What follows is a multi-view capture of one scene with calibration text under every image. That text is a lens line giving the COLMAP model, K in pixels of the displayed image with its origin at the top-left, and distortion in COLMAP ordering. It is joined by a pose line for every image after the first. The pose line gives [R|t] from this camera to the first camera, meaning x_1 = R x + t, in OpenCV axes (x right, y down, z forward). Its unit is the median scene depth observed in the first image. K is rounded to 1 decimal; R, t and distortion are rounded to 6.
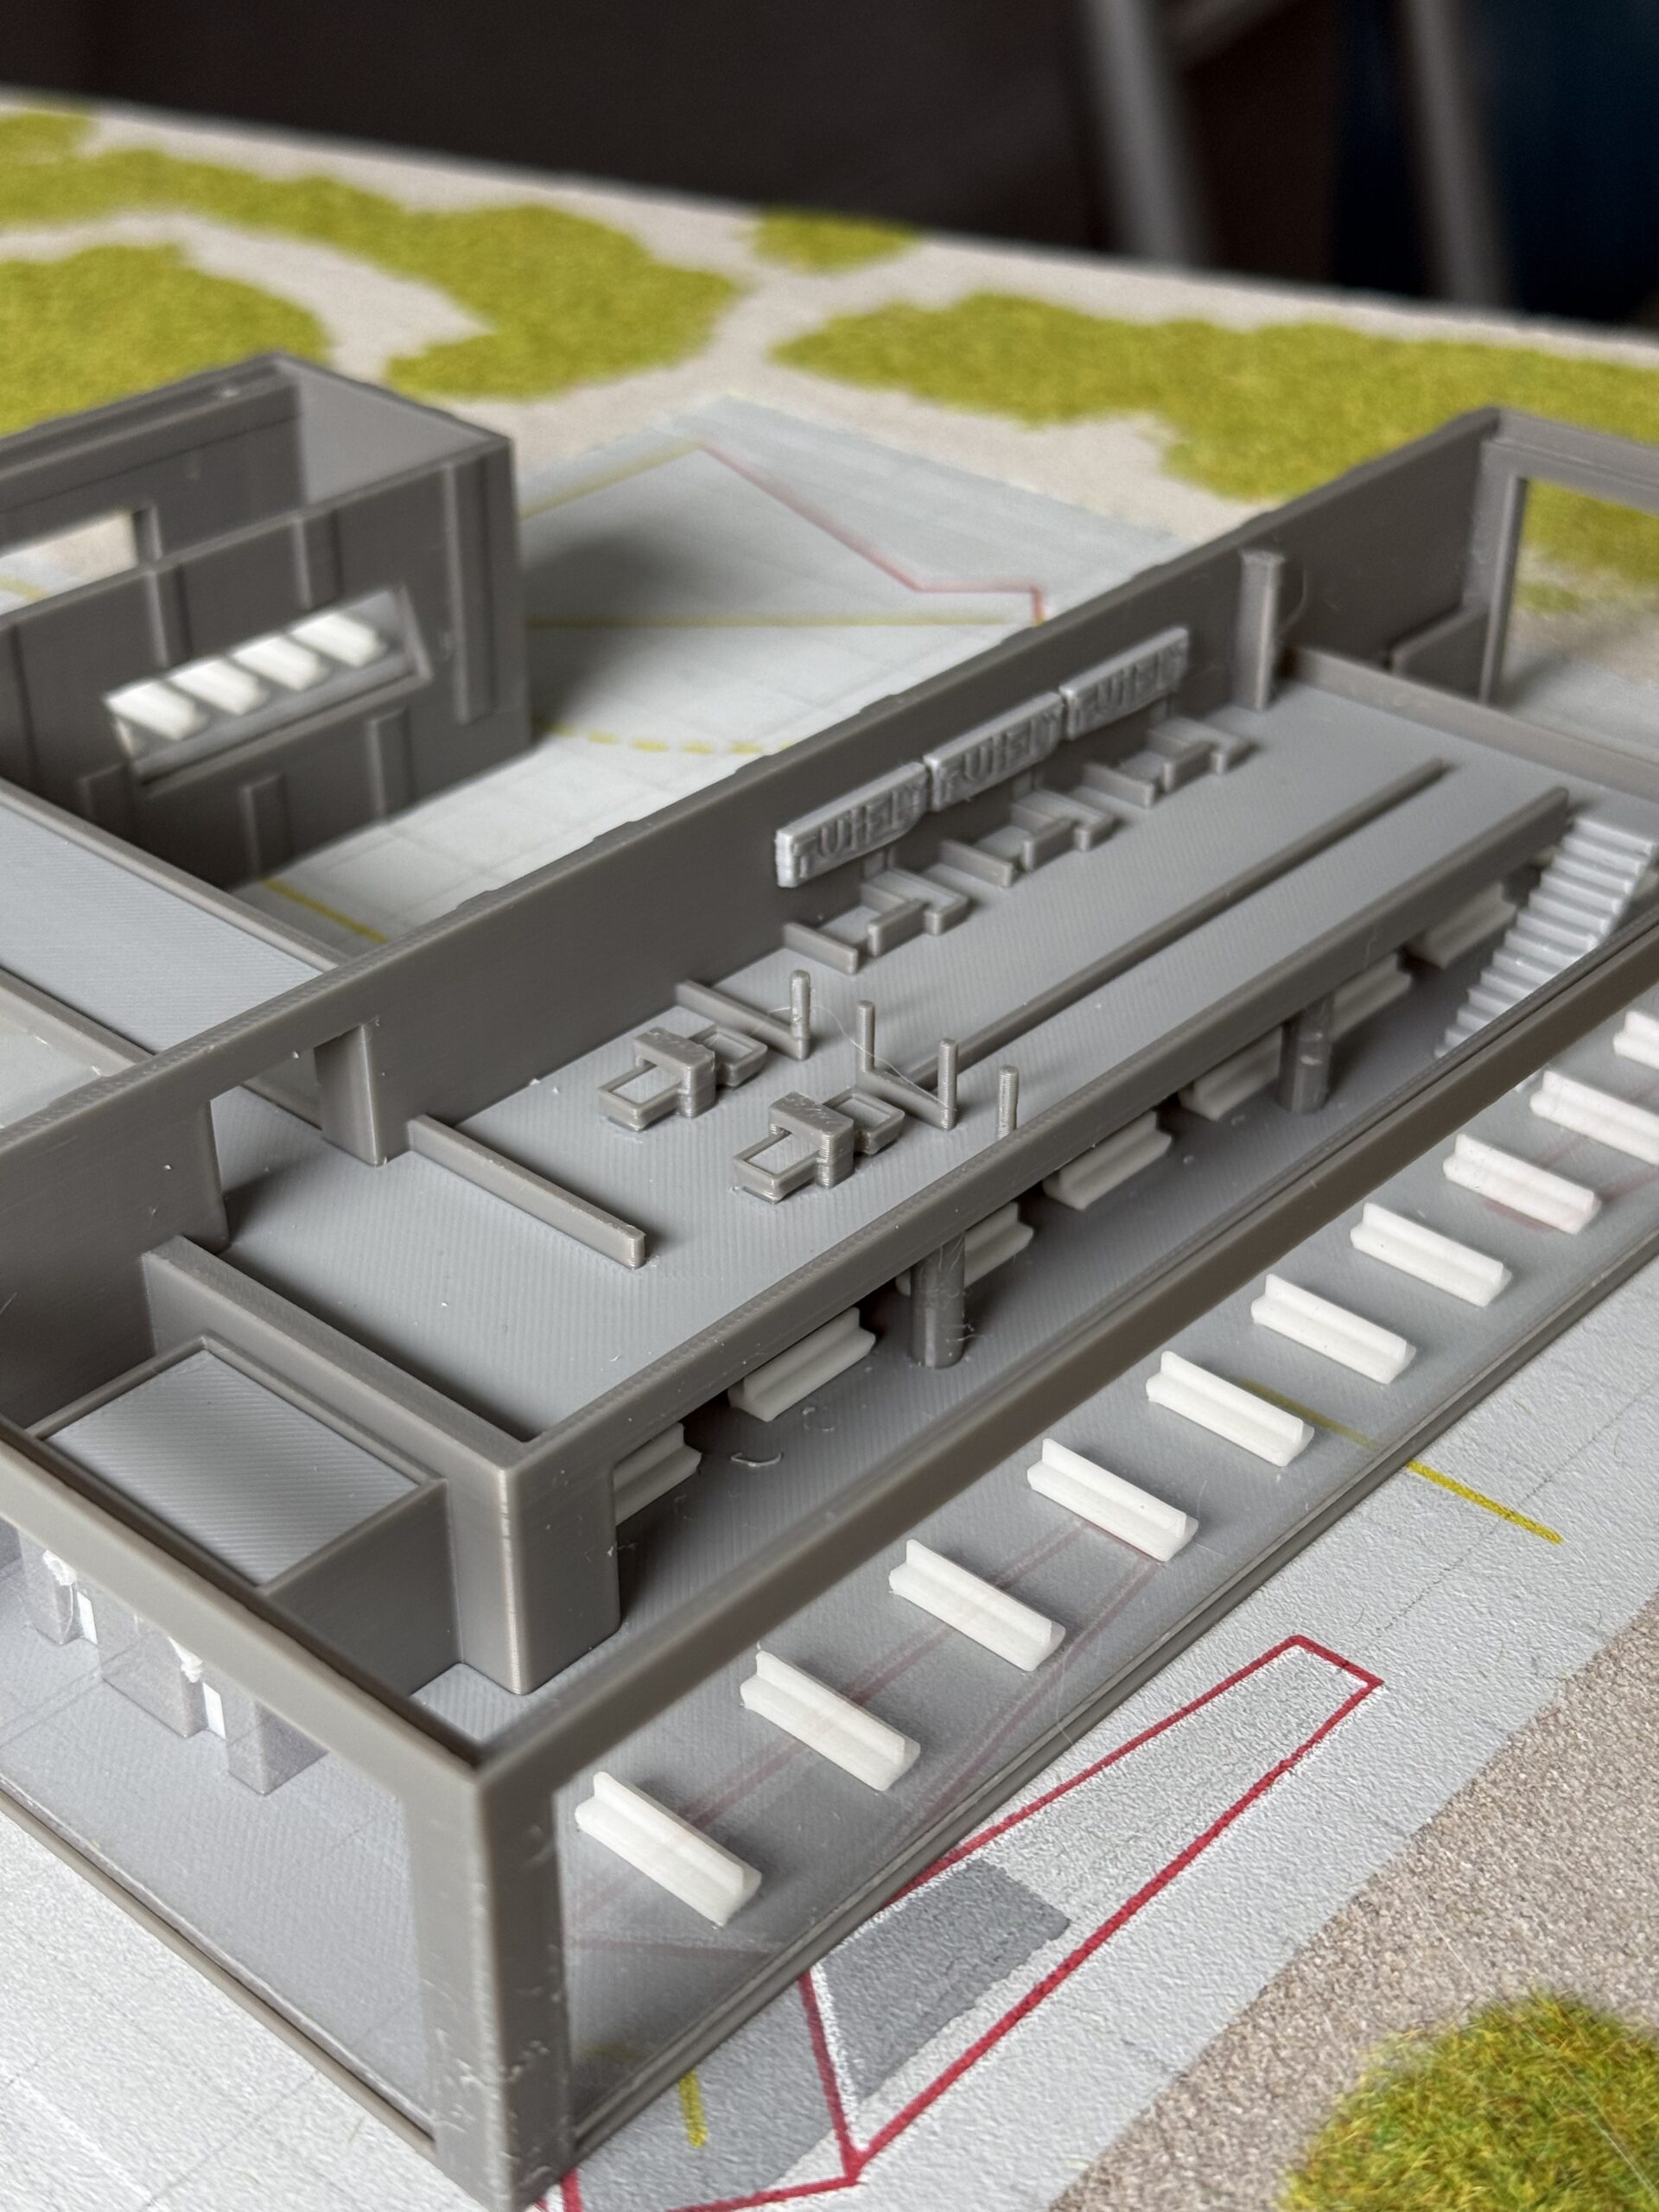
lens RADIAL K [[3223.5, 0, 815.5], [0, 3223.5, 1095.5], [0, 0, 1]] dist [0.094023, 0.000000]
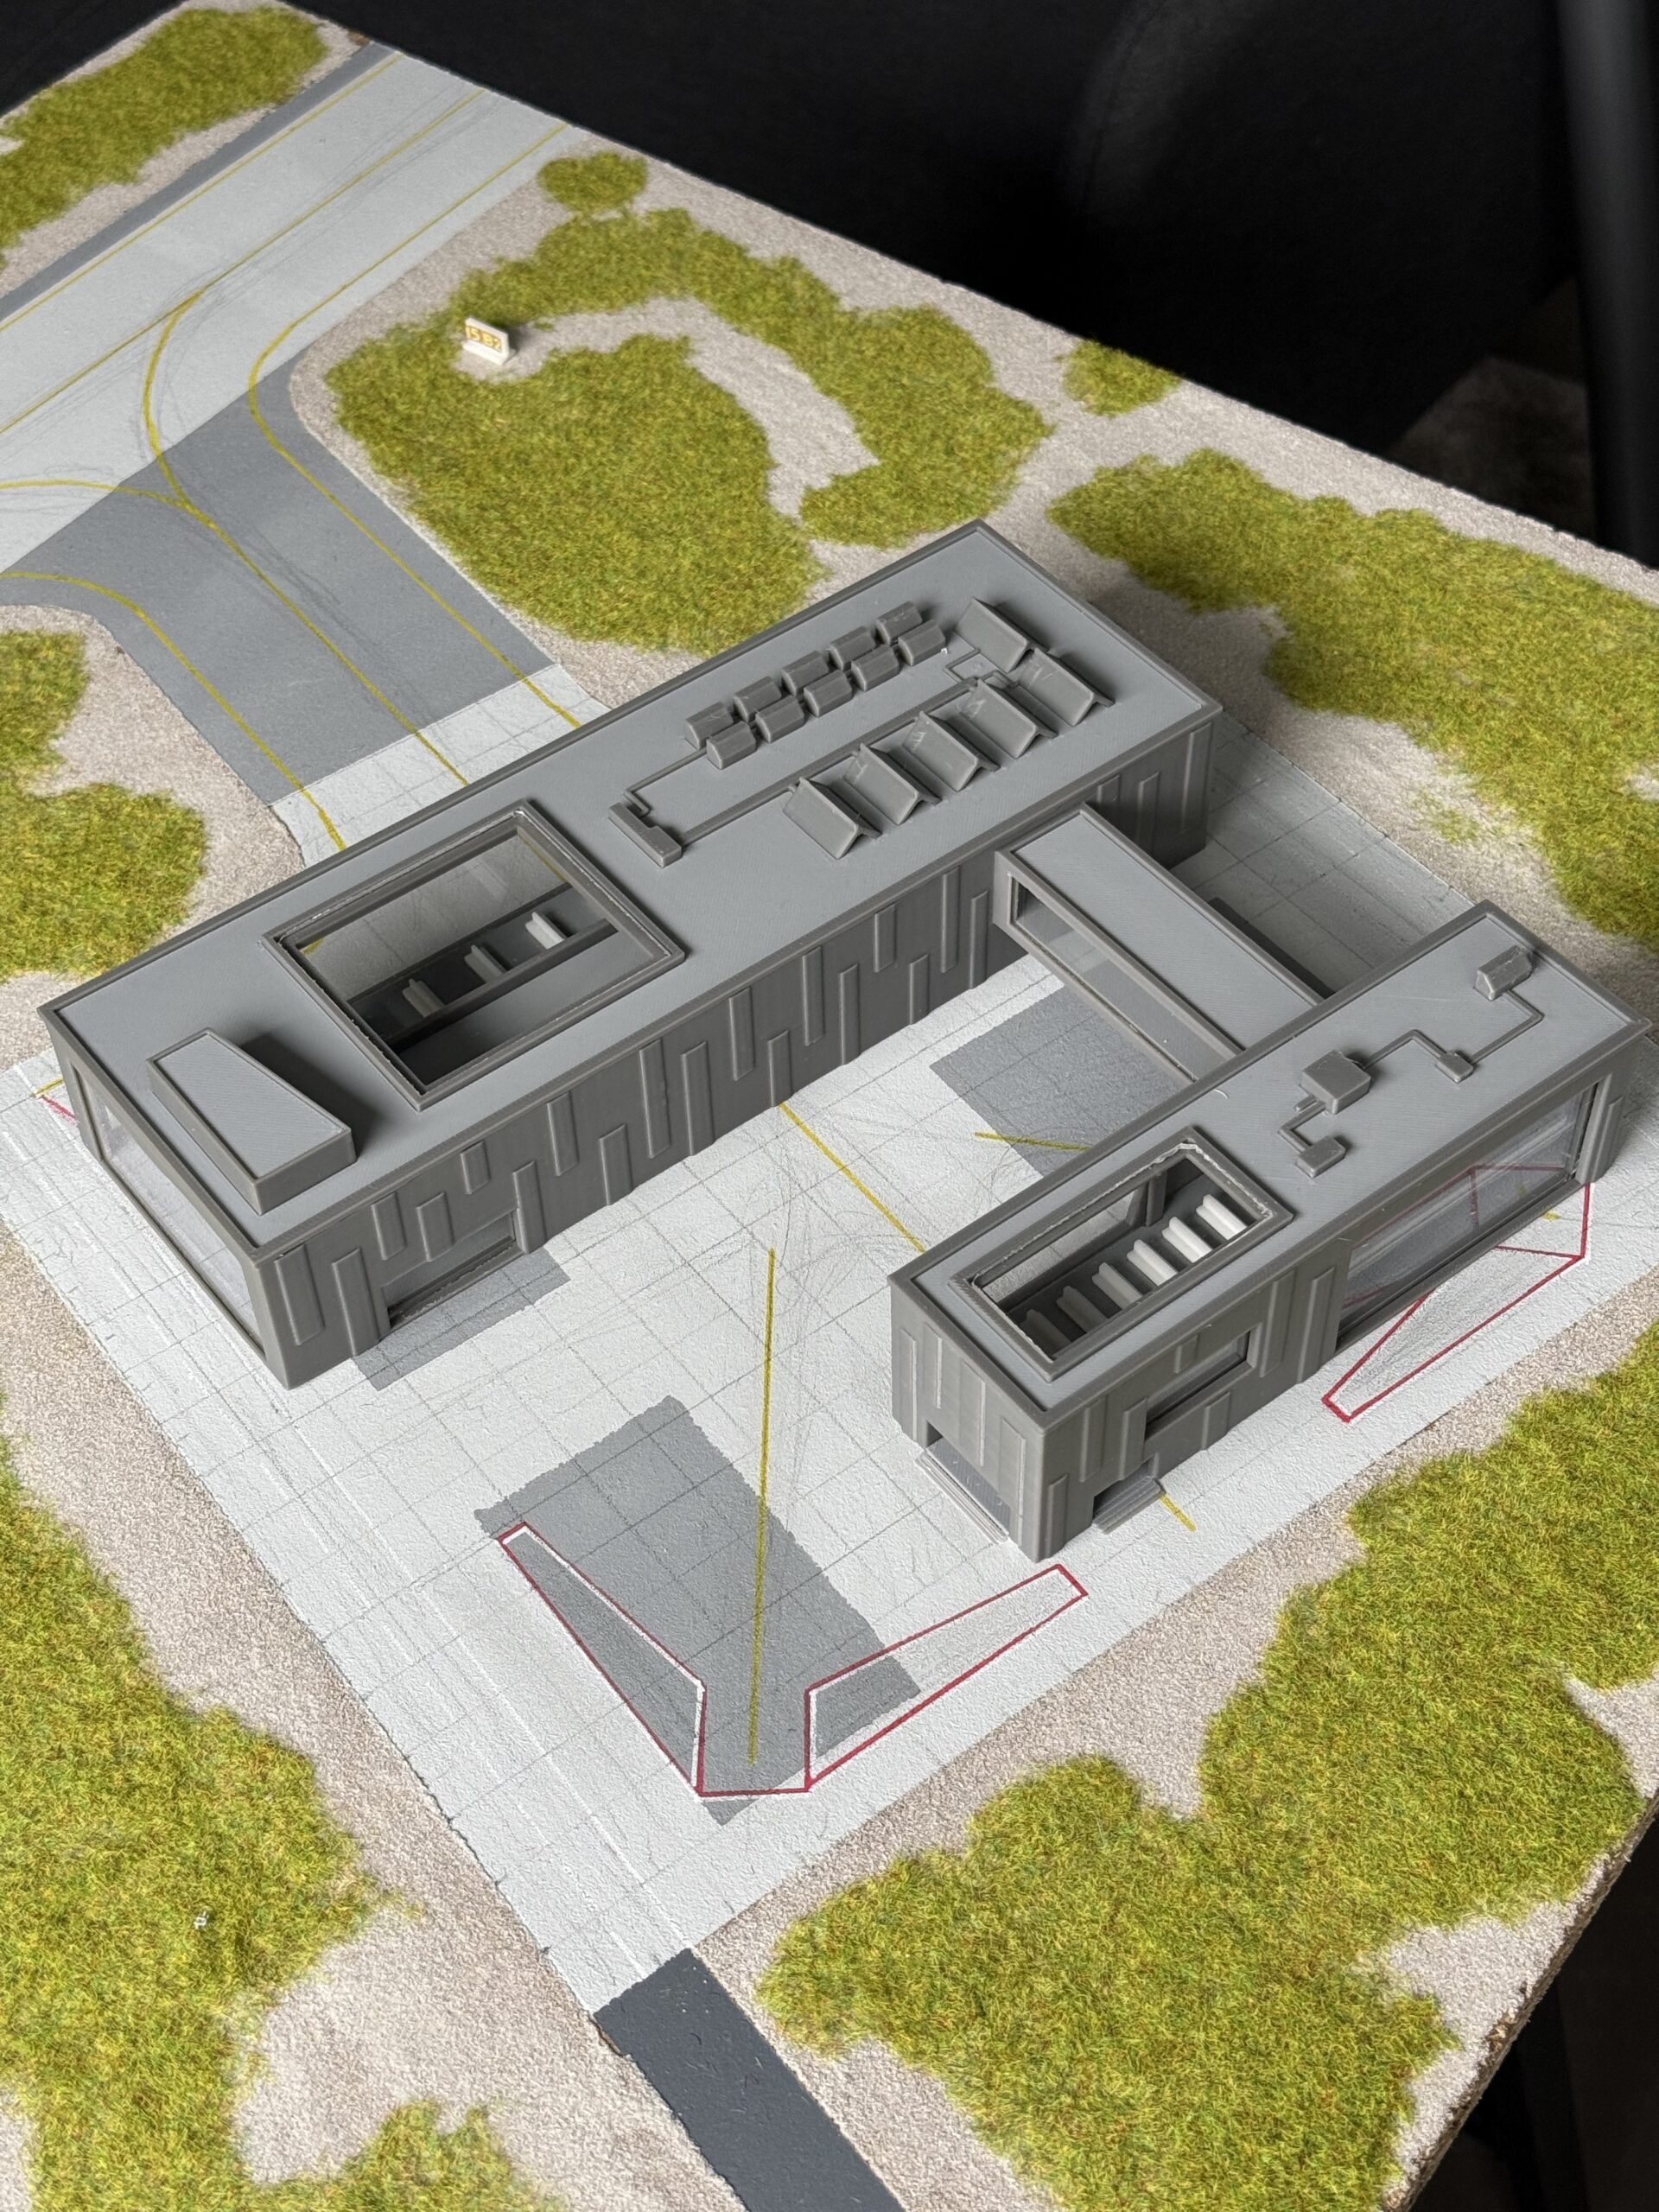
lens RADIAL K [[3223.5, 0, 818.9], [0, 3223.5, 1073.1], [0, 0, 1]] dist [0.094023, 0.000000]
pose [[0.980851, 0.132817, -0.142446, 0.240486], [-0.086198, 0.951905, 0.294018, -0.747015], [0.174646, -0.276109, 0.945126, -0.985772]]
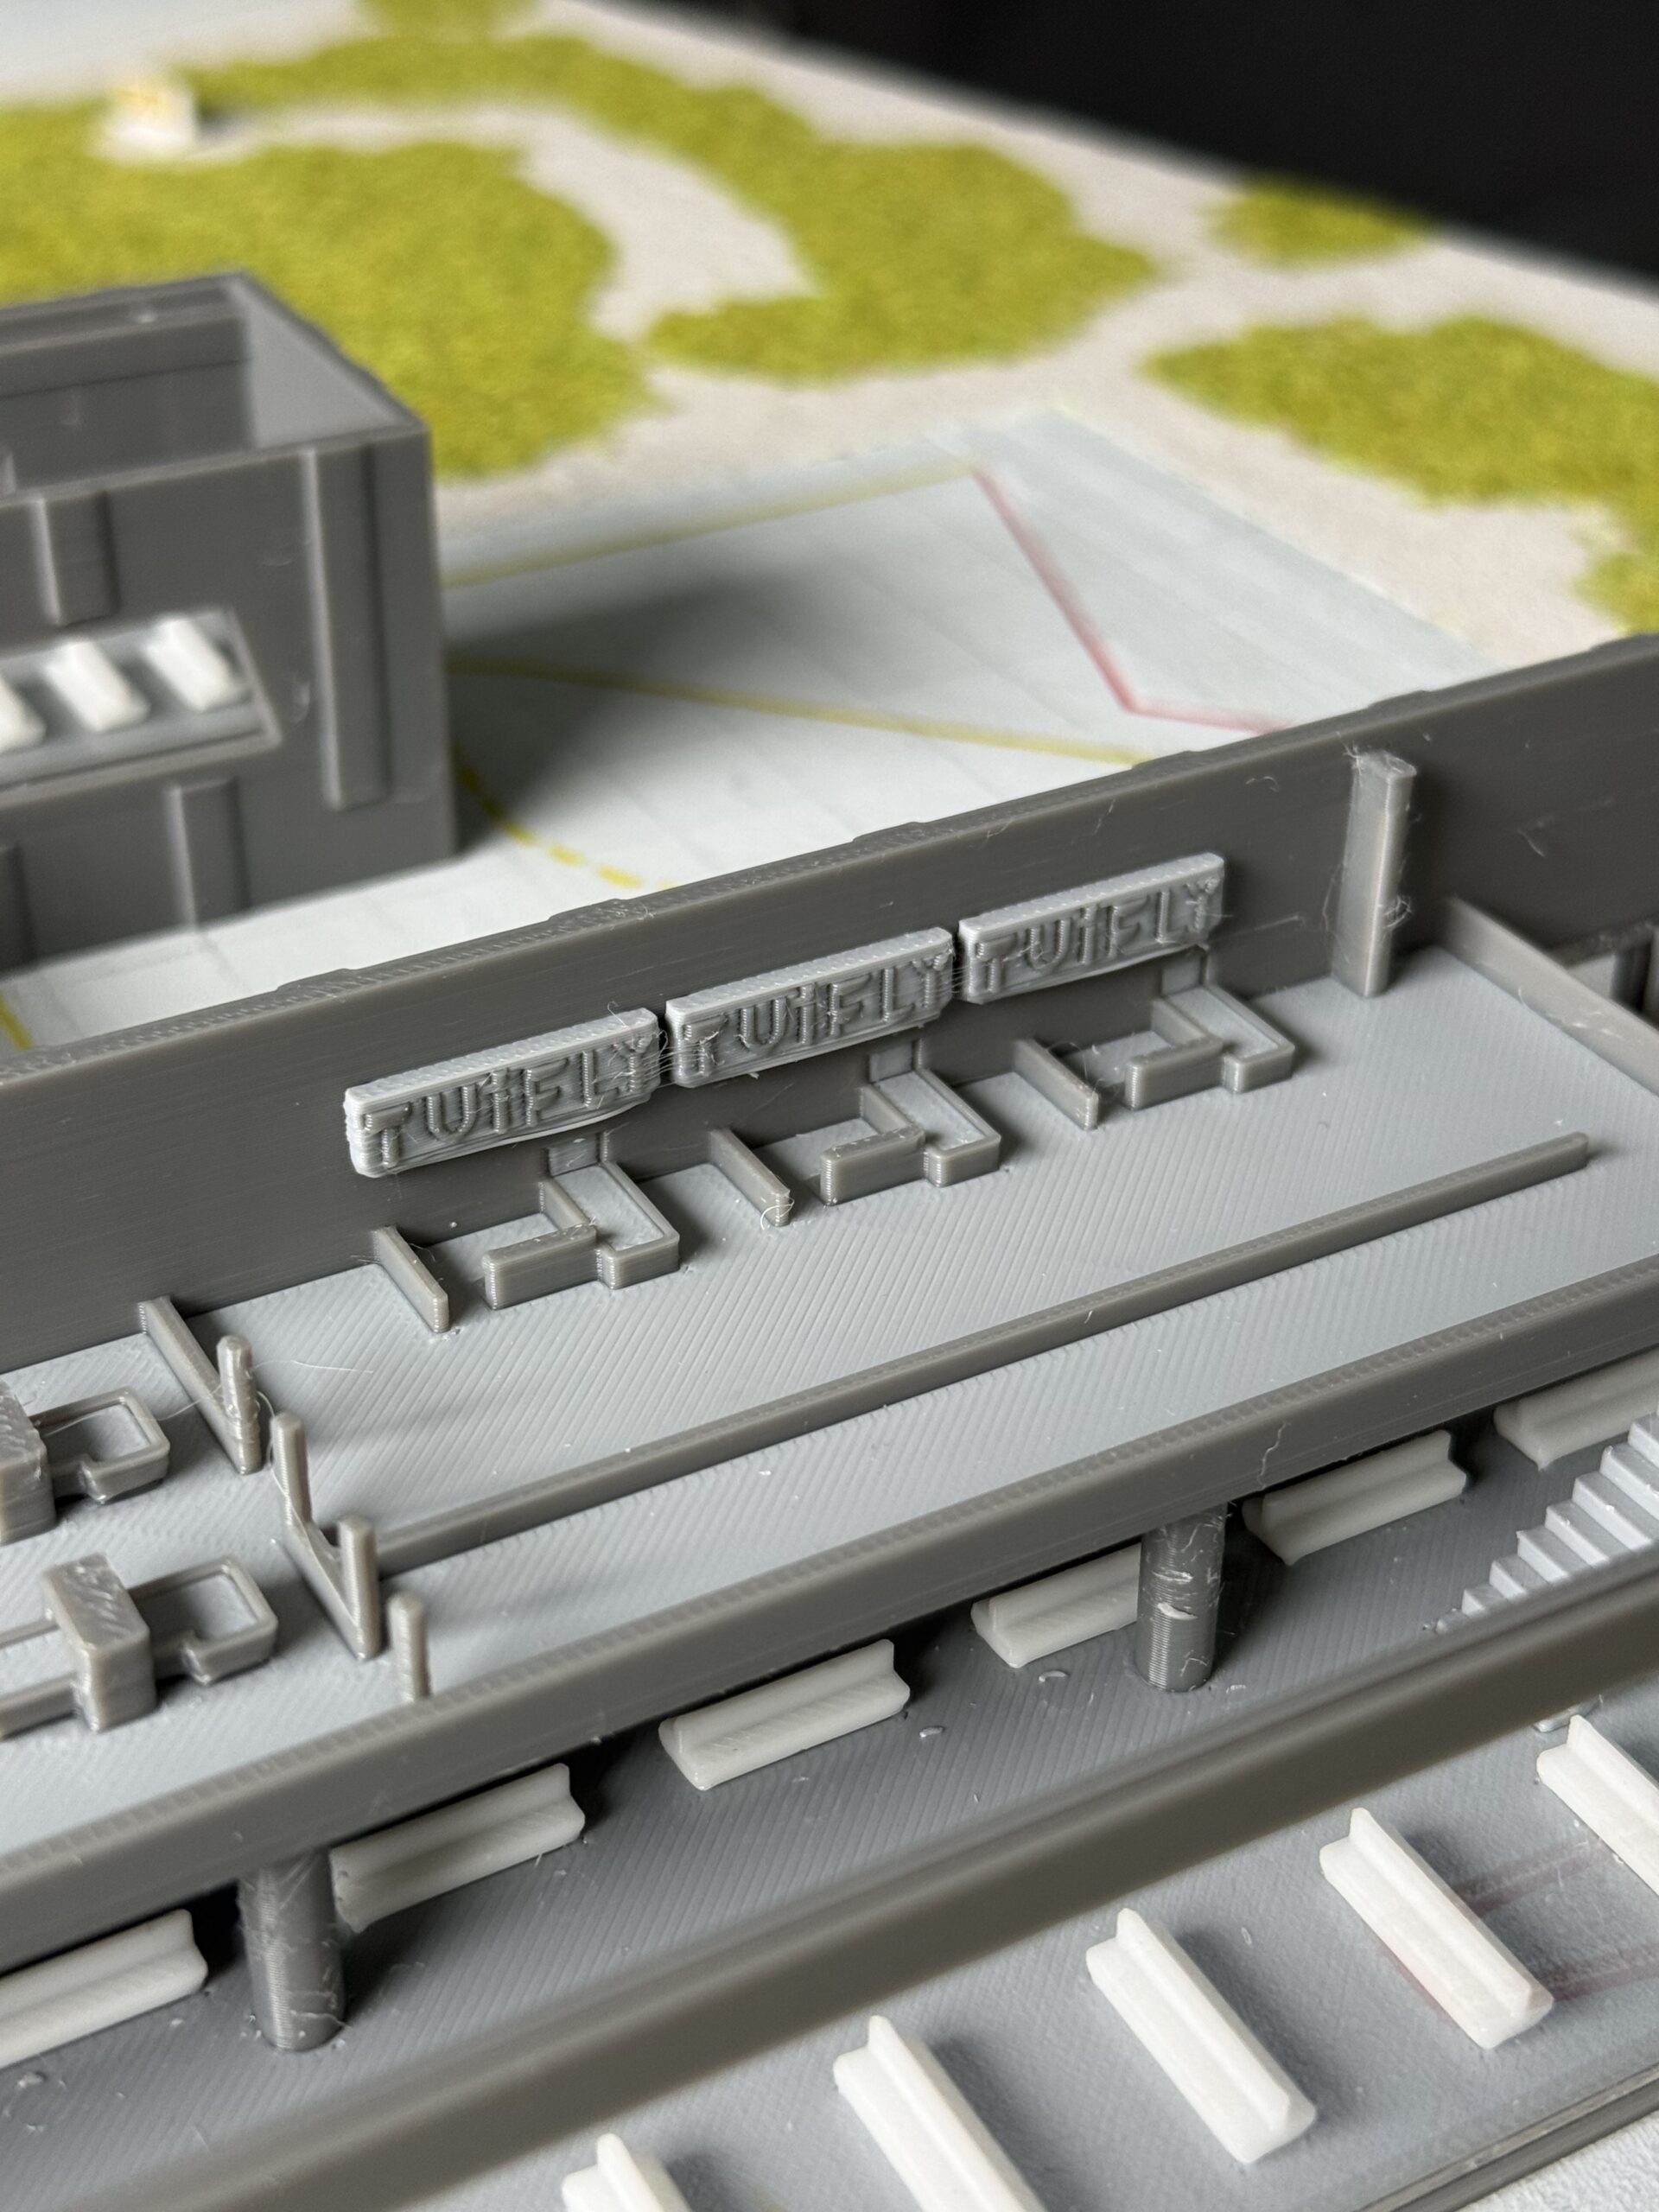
lens RADIAL K [[3223.5, 0, 831.5], [0, 3223.5, 1100.8], [0, 0, 1]] dist [0.094023, 0.000000]
pose [[0.947570, 0.180839, -0.263455, 0.265437], [-0.178570, 0.983382, 0.032744, -0.127659], [0.264999, 0.016018, 0.964116, 0.453854]]
